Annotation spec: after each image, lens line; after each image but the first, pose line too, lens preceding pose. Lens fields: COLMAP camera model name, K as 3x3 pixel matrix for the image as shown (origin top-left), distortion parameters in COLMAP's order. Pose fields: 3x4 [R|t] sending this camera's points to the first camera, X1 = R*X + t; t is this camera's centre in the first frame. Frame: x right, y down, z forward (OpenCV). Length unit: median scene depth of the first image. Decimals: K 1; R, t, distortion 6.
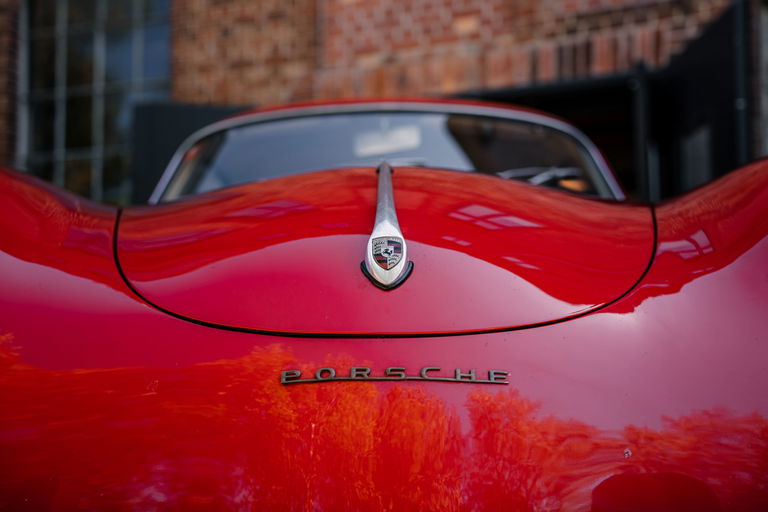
lens RADIAL K [[973.0, 0, 382.6], [0, 973.0, 256.1], [0, 0, 1]] dist [0.141589, 0.000000]
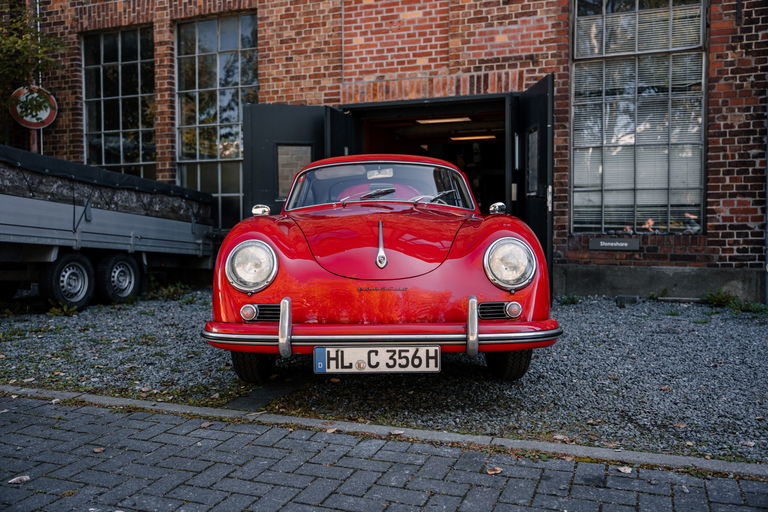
lens RADIAL K [[700.0, 0, 383.2], [0, 700.0, 256.8], [0, 0, 1]] dist [-0.005081, -0.002501]
pose [[0.999928, -0.003122, 0.011605, -0.004359], [0.001147, 0.986059, 0.166392, -0.096928], [-0.011962, -0.166366, 0.985991, -0.369047]]
